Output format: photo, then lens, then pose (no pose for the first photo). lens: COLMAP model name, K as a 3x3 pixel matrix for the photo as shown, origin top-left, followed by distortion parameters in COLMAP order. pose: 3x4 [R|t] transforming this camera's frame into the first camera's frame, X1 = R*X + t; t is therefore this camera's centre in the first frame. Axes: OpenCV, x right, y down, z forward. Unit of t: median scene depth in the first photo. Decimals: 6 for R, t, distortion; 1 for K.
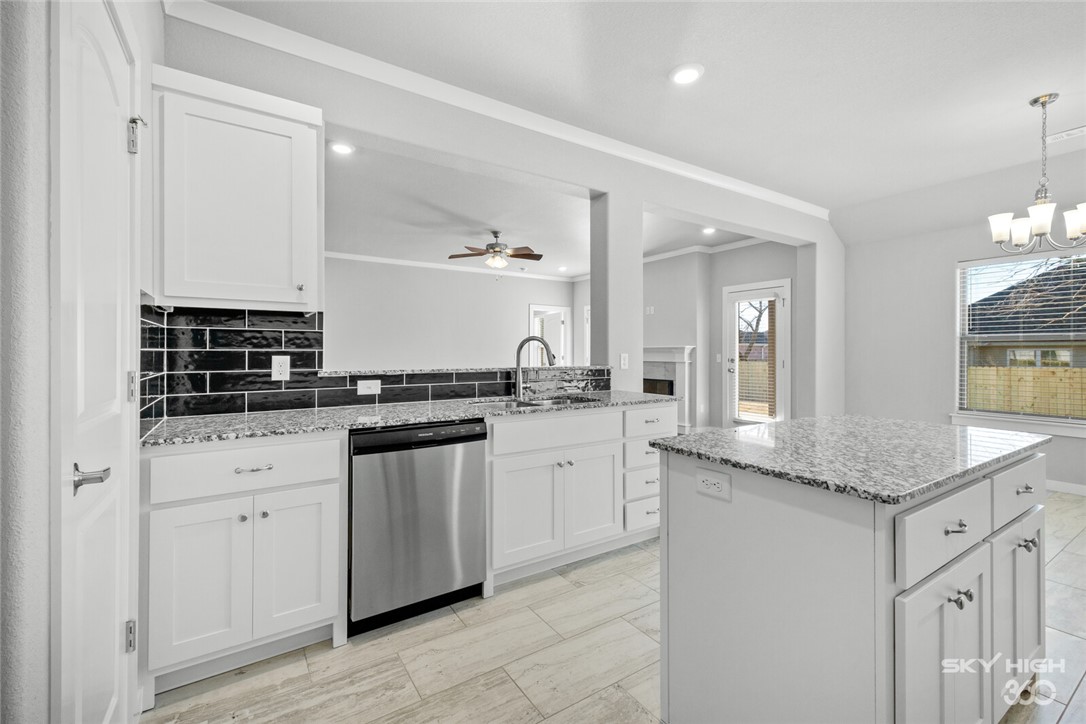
lens RADIAL K [[466.7, 0, 543.8], [0, 466.7, 348.8], [0, 0, 1]] dist [0.011600, -0.000414]
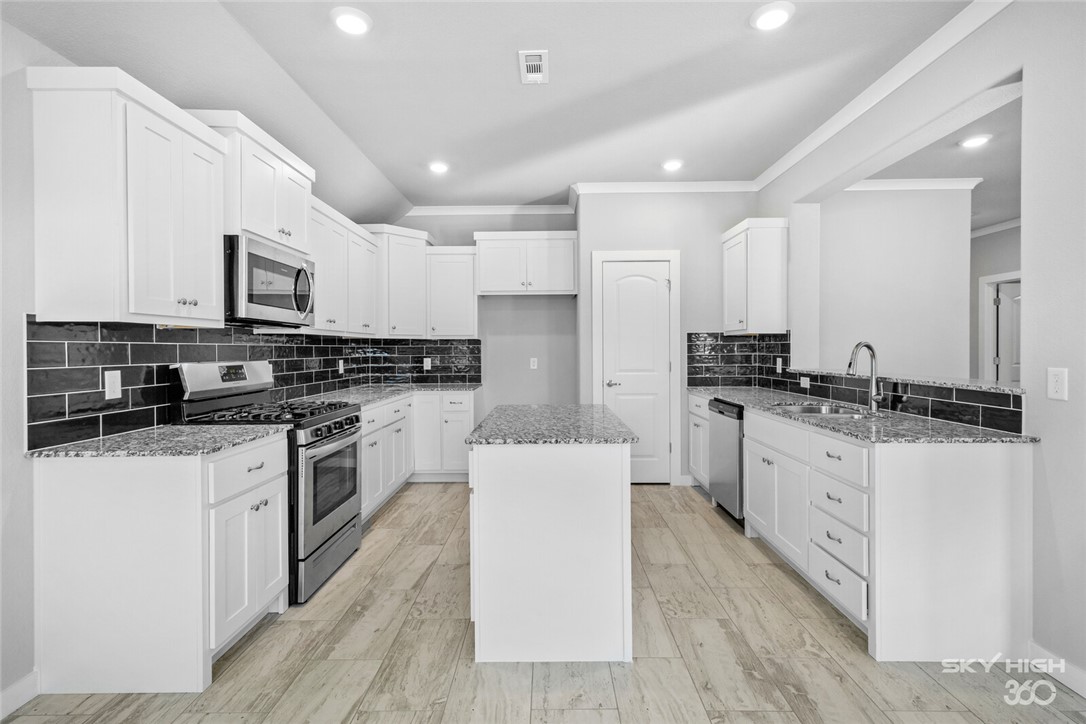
lens RADIAL K [[515.4, 0, 546.3], [0, 515.4, 352.2], [0, 0, 1]] dist [0.015874, -0.000287]
pose [[-0.551659, 0.007831, -0.834033, 0.559586], [0.008030, 0.999959, 0.004078, -0.007607], [0.834031, -0.004448, -0.551700, 0.516068]]
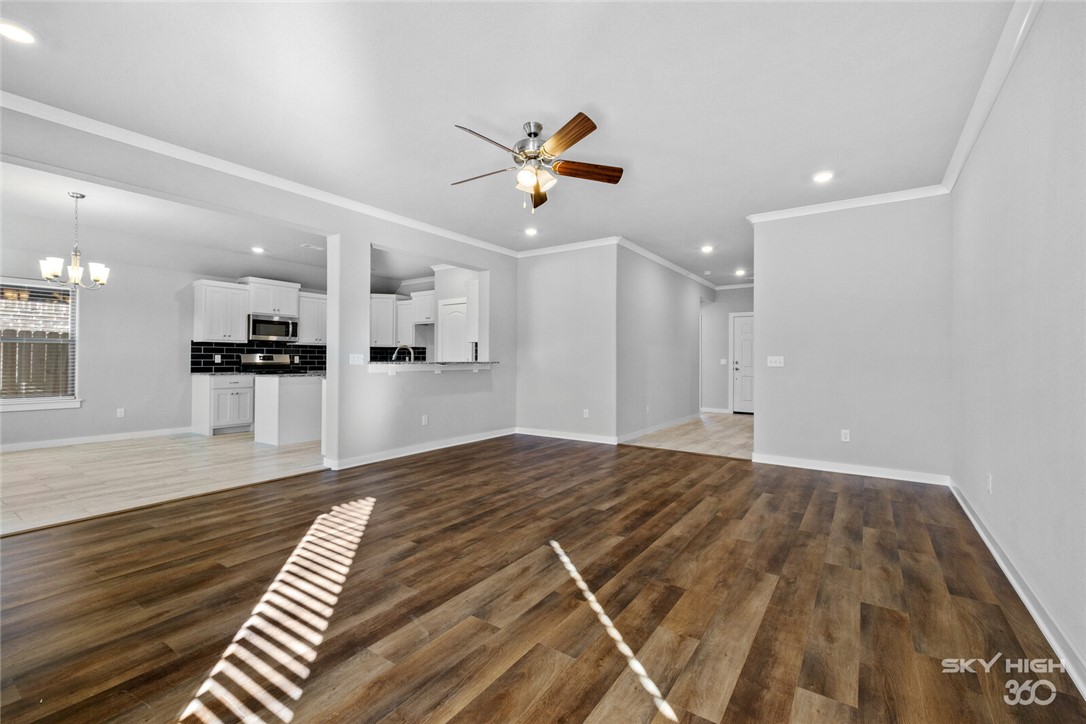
lens RADIAL K [[469.1, 0, 545.5], [0, 469.1, 356.5], [0, 0, 1]] dist [0.013800, -0.000668]
pose [[-0.923100, -0.006260, -0.384510, 0.097207], [-0.002107, 0.999935, -0.011221, 0.020858], [0.384555, -0.009548, -0.923053, 1.537043]]
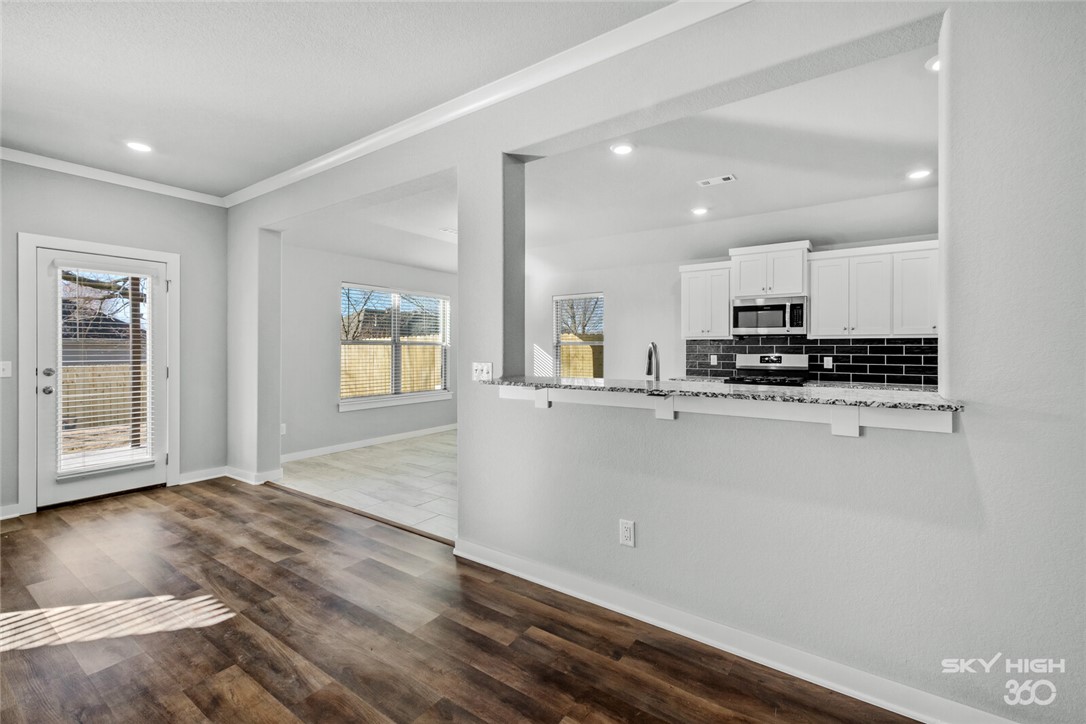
lens RADIAL K [[469.8, 0, 545.2], [0, 469.8, 346.5], [0, 0, 1]] dist [0.010443, -0.000310]
pose [[-0.375625, 0.002683, 0.926768, -0.374387], [-0.005860, 0.999969, -0.005270, -0.006366], [-0.926753, -0.007410, -0.375598, 0.753766]]
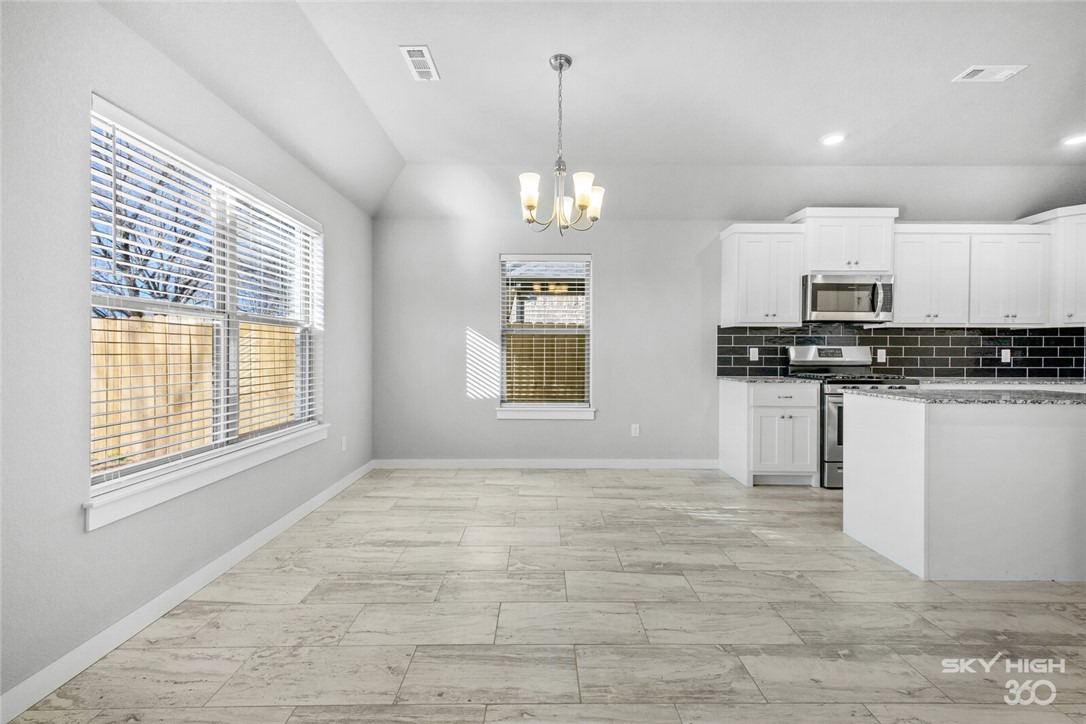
lens RADIAL K [[469.1, 0, 545.5], [0, 469.1, 356.5], [0, 0, 1]] dist [0.013800, -0.000668]
pose [[-0.843059, -0.008233, 0.537757, 0.292382], [-0.005841, 0.999964, 0.006152, 0.015715], [-0.537789, 0.002046, -0.843077, 0.875174]]
